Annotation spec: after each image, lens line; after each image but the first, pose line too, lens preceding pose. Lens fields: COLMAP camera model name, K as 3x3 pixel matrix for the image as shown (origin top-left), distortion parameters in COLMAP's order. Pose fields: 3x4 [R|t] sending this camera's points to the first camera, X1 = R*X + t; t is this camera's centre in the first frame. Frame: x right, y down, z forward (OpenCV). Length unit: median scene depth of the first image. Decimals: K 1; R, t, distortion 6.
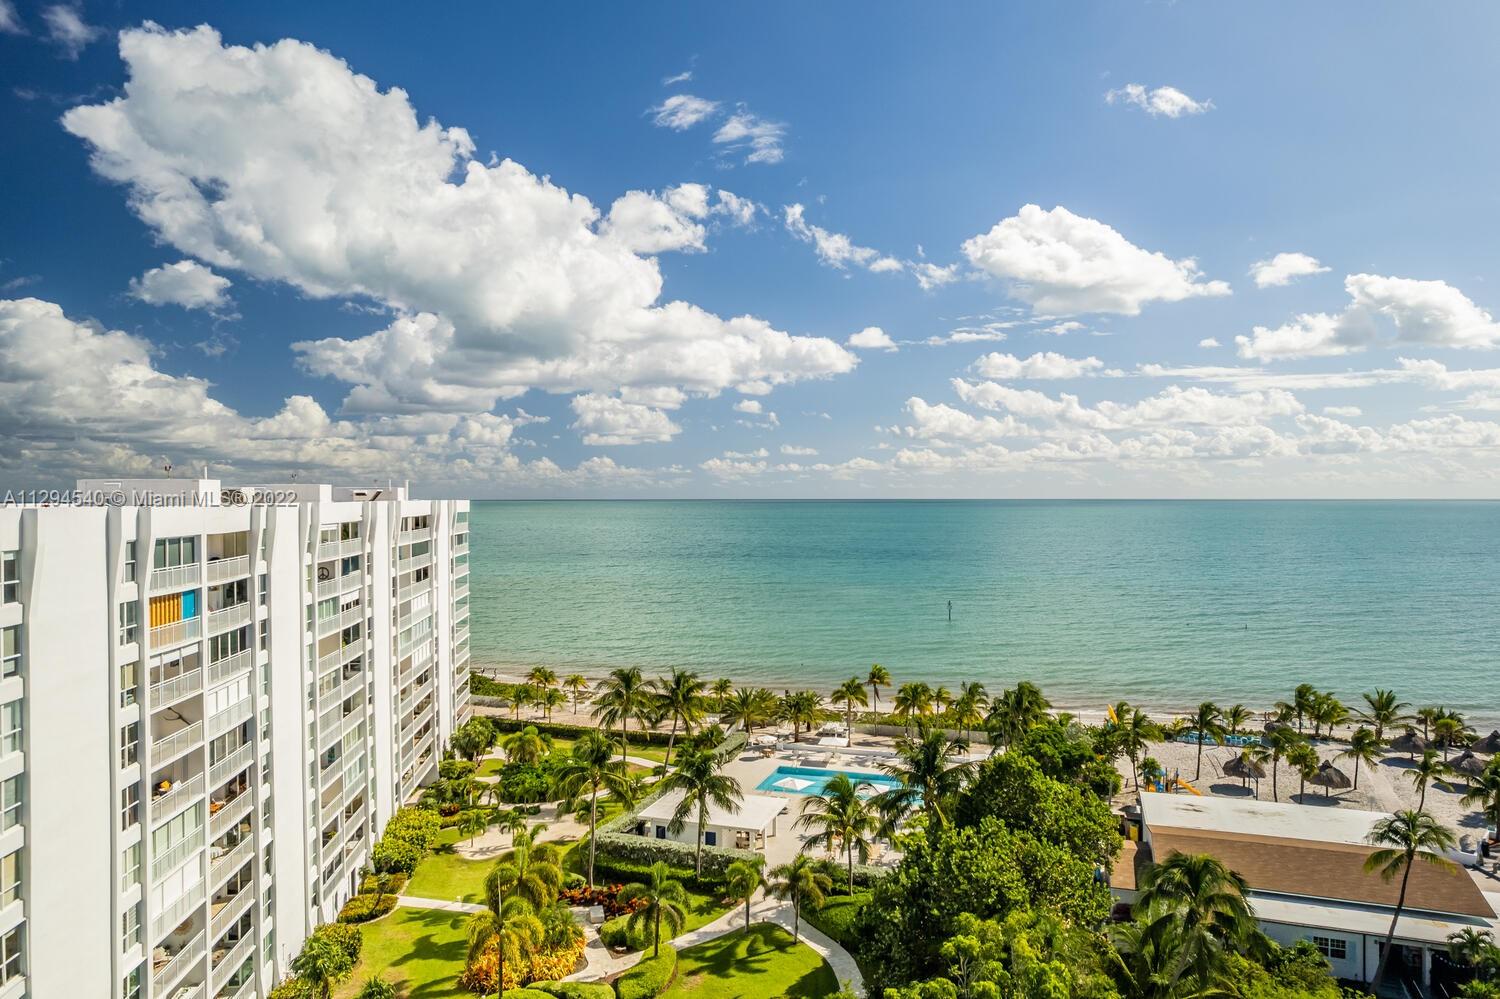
lens RADIAL K [[982.0, 0, 761.4], [0, 982.0, 503.0], [0, 0, 1]] dist [-0.076908, 0.076929]
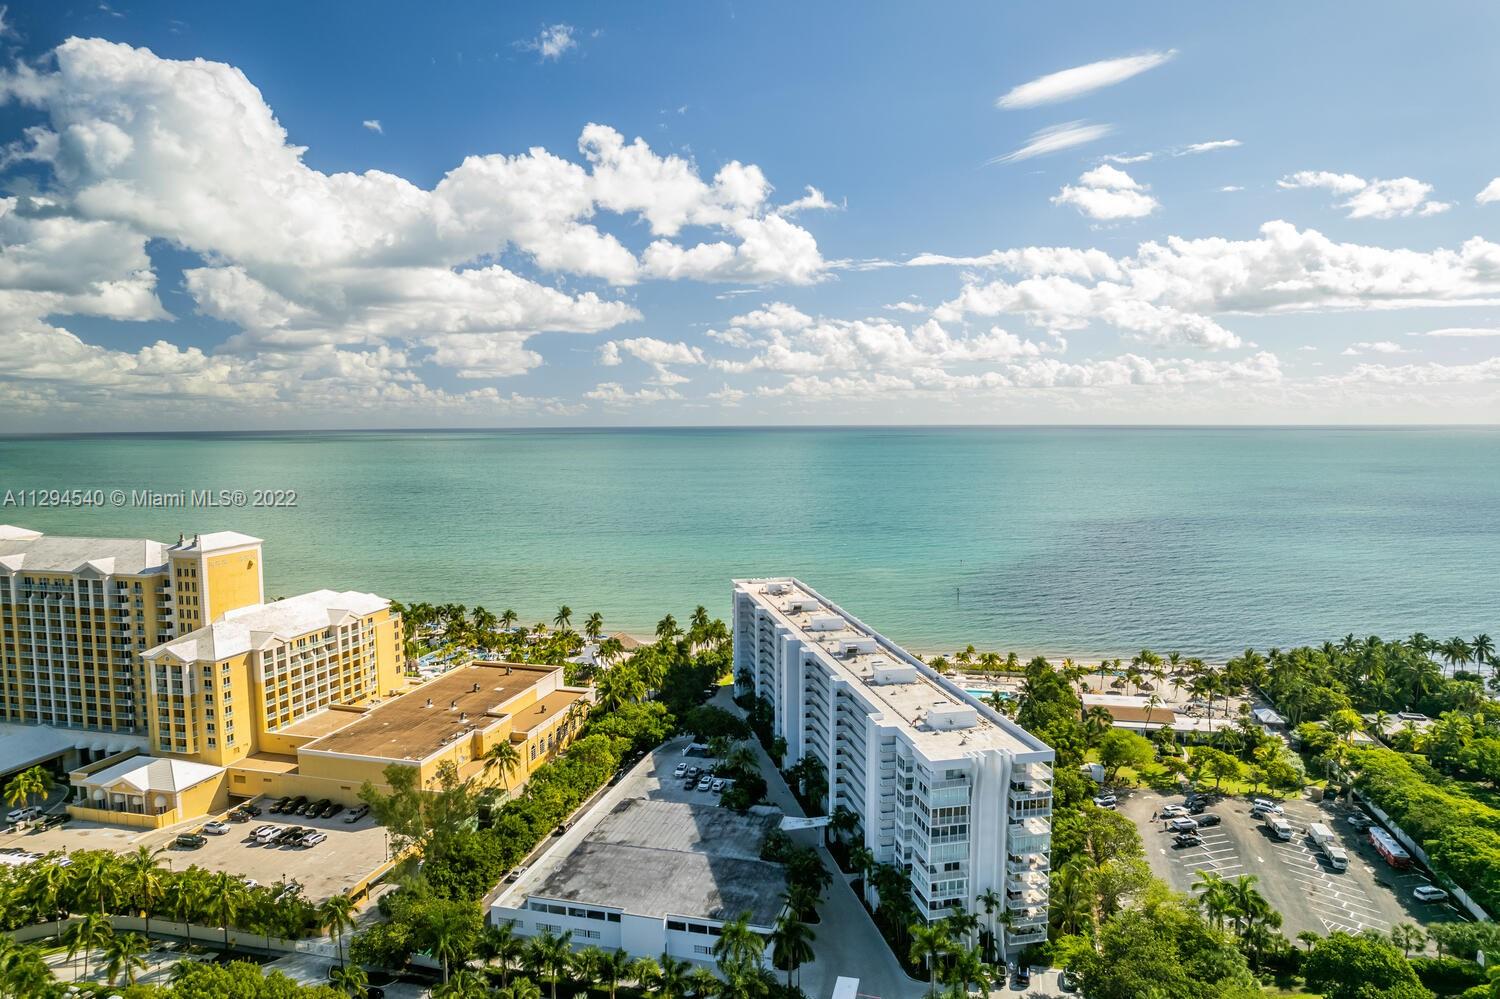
lens RADIAL K [[982.0, 0, 759.9], [0, 982.0, 500.8], [0, 0, 1]] dist [-0.076908, 0.076929]
pose [[0.997152, -0.010460, 0.074691, -0.808259], [0.004473, 0.996794, 0.079887, -0.534812], [-0.075287, -0.079325, 0.994002, -1.842989]]
